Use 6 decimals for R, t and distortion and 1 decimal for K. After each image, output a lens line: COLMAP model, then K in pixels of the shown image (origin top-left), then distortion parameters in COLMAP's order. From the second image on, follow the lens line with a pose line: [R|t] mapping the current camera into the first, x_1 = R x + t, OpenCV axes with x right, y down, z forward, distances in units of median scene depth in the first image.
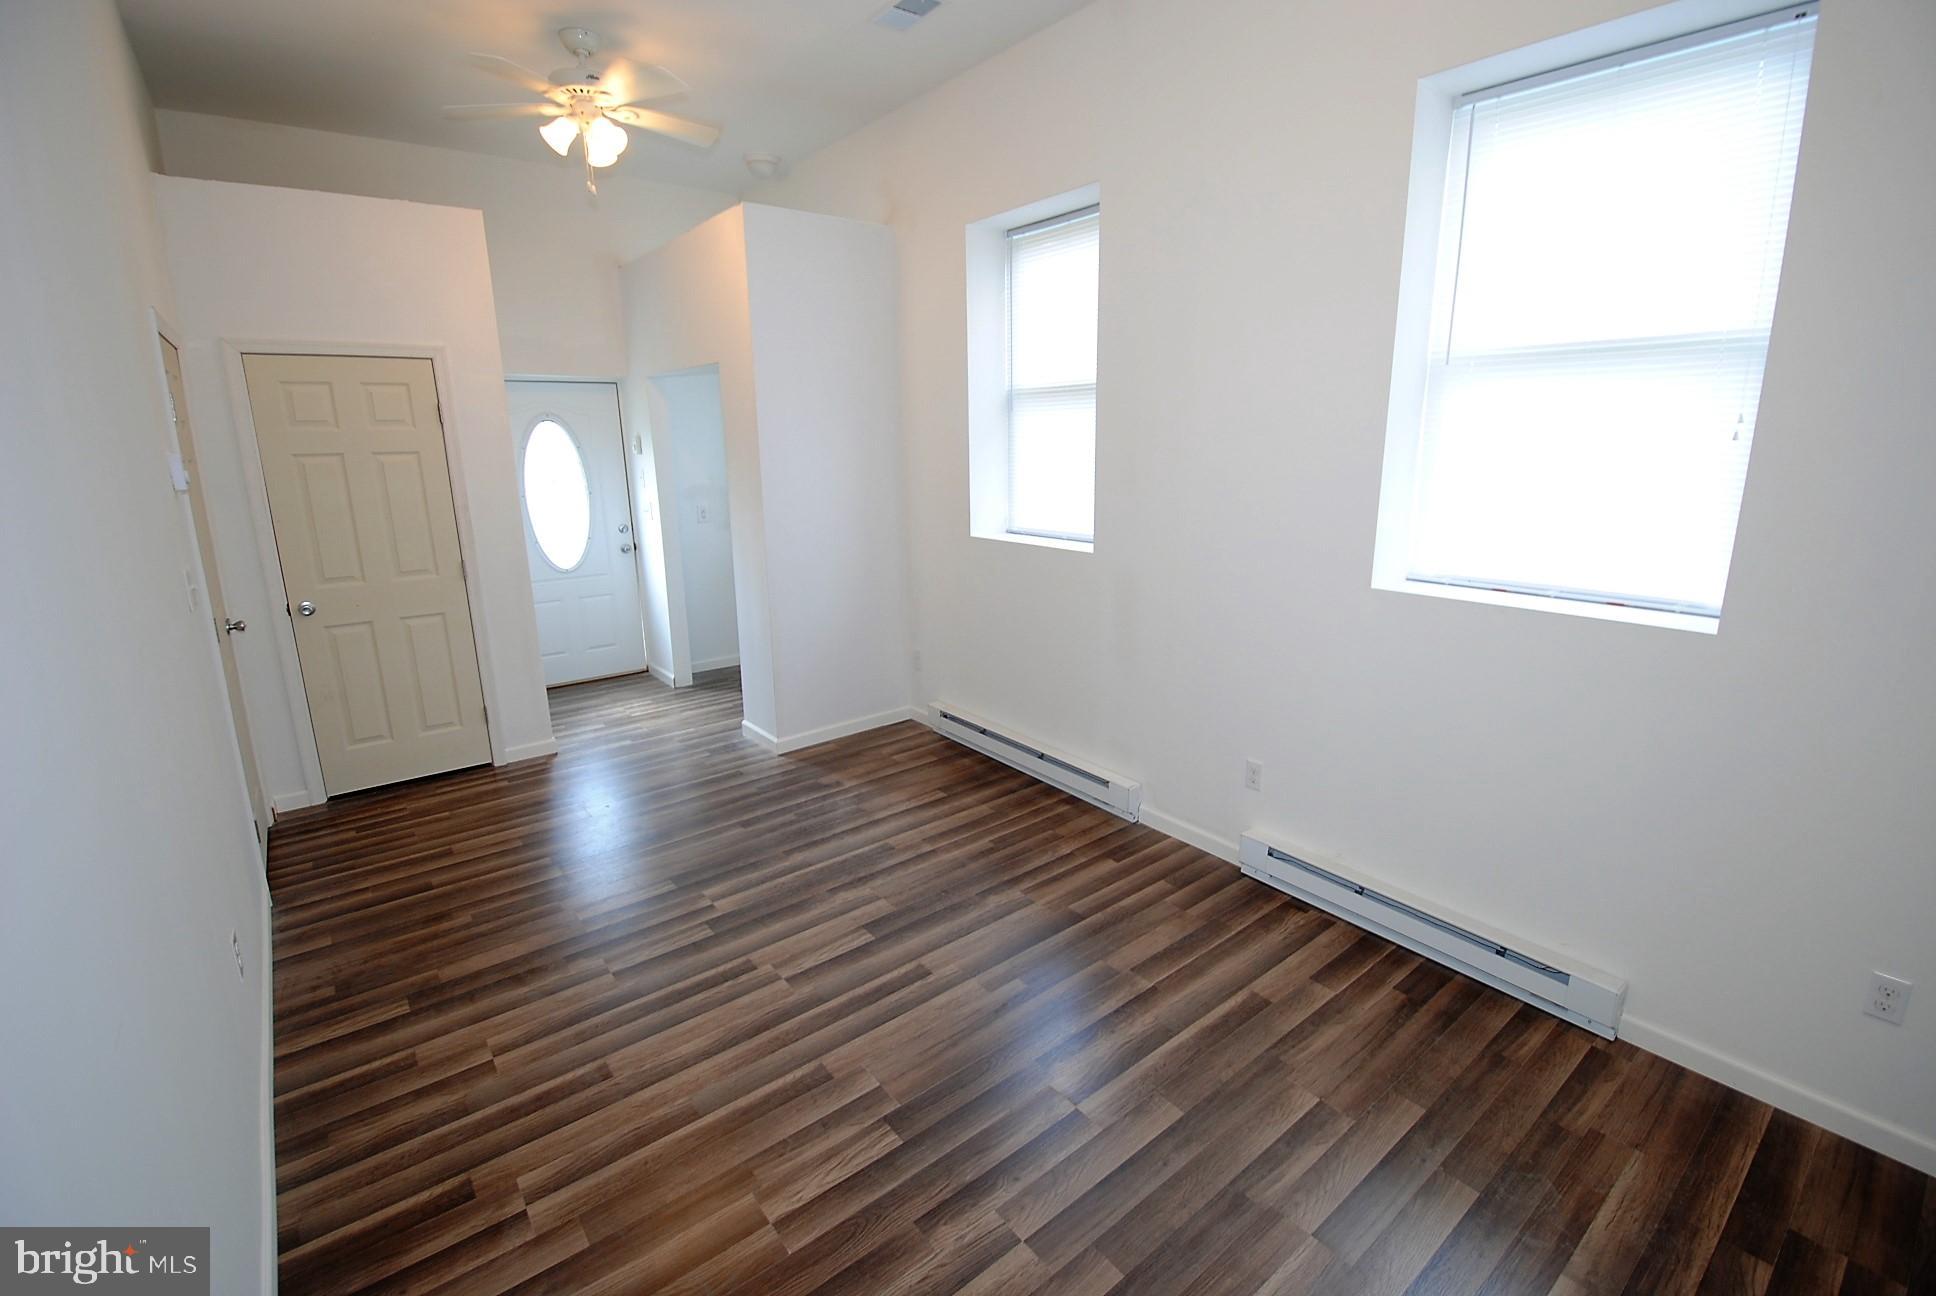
lens RADIAL K [[847.6, 0, 980.6], [0, 847.6, 629.5], [0, 0, 1]] dist [0.010294, -0.018865]
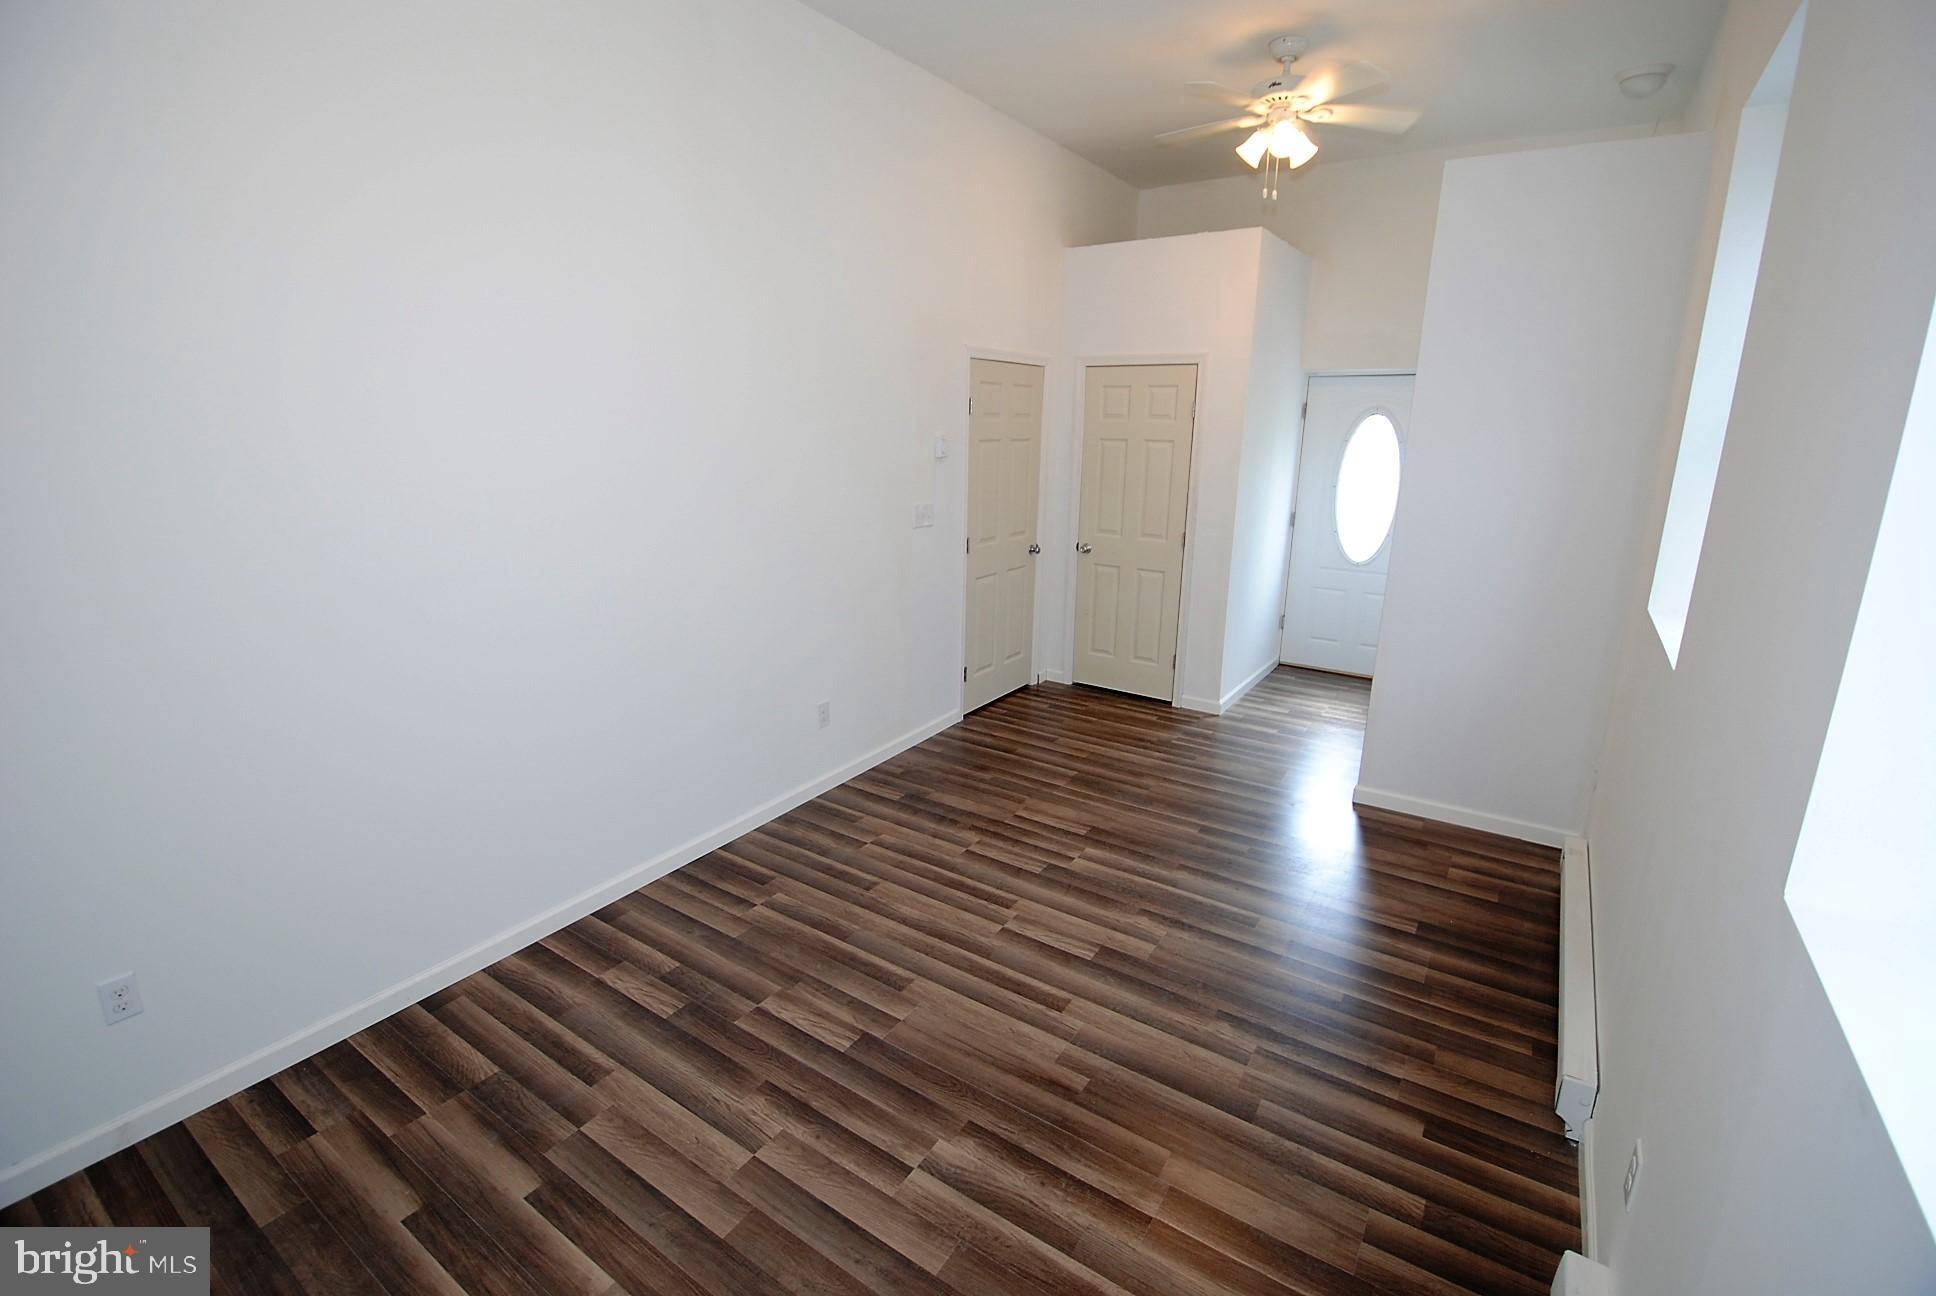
lens RADIAL K [[847.6, 0, 979.4], [0, 847.6, 633.9], [0, 0, 1]] dist [0.010294, -0.018865]
pose [[0.308077, 0.252808, -0.917157, 0.663390], [-0.232123, 0.954885, 0.185236, -0.150046], [0.922609, 0.155826, 0.352861, 0.503379]]
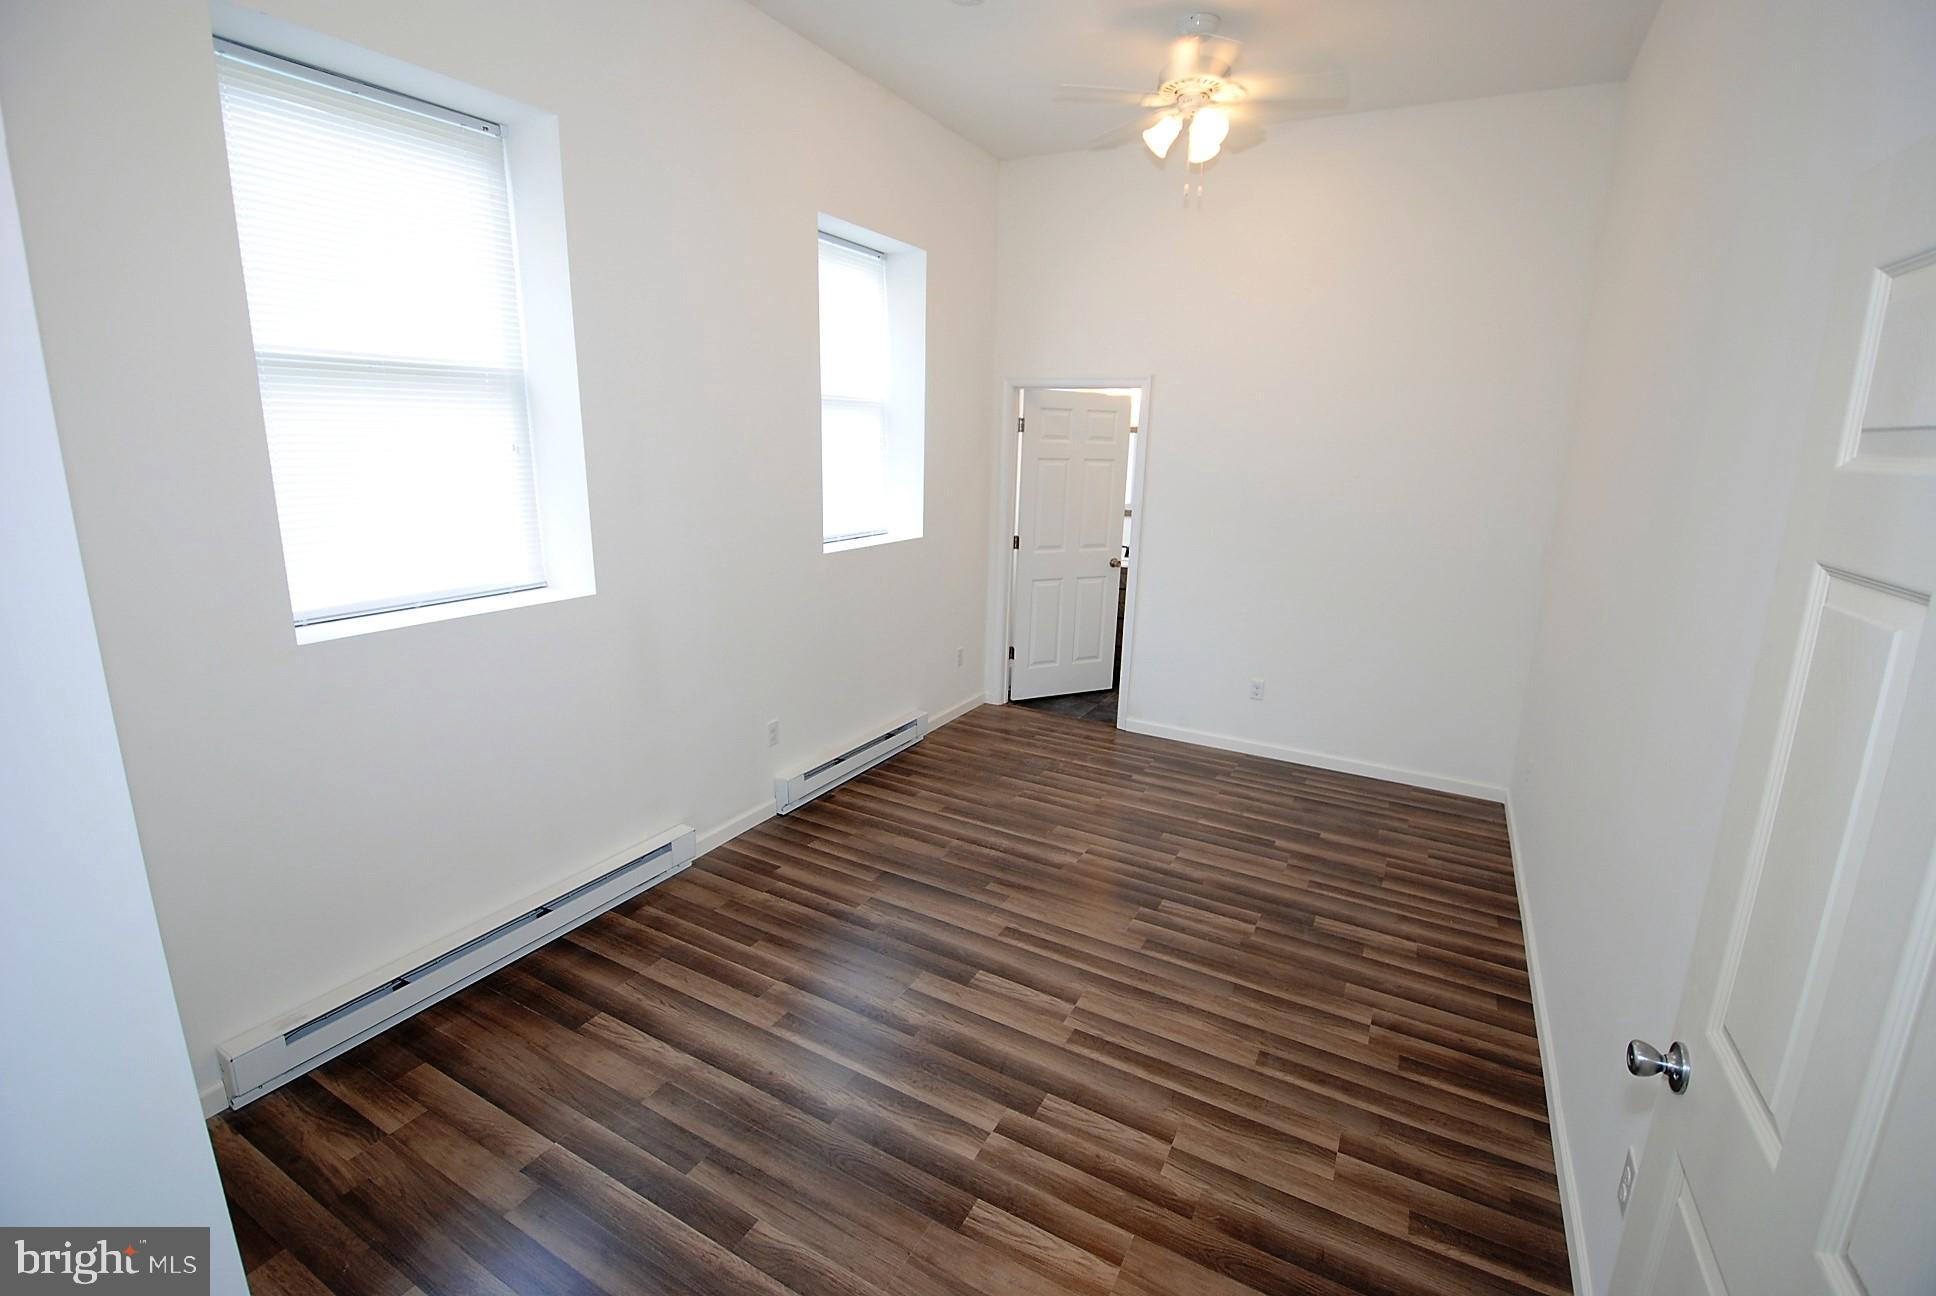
lens RADIAL K [[847.6, 0, 969.0], [0, 847.6, 634.5], [0, 0, 1]] dist [0.010294, -0.018865]
pose [[-0.380194, -0.209786, 0.900801, -0.957857], [0.191206, 0.935071, 0.298468, -0.302367], [-0.904927, 0.285714, -0.315396, 1.263455]]
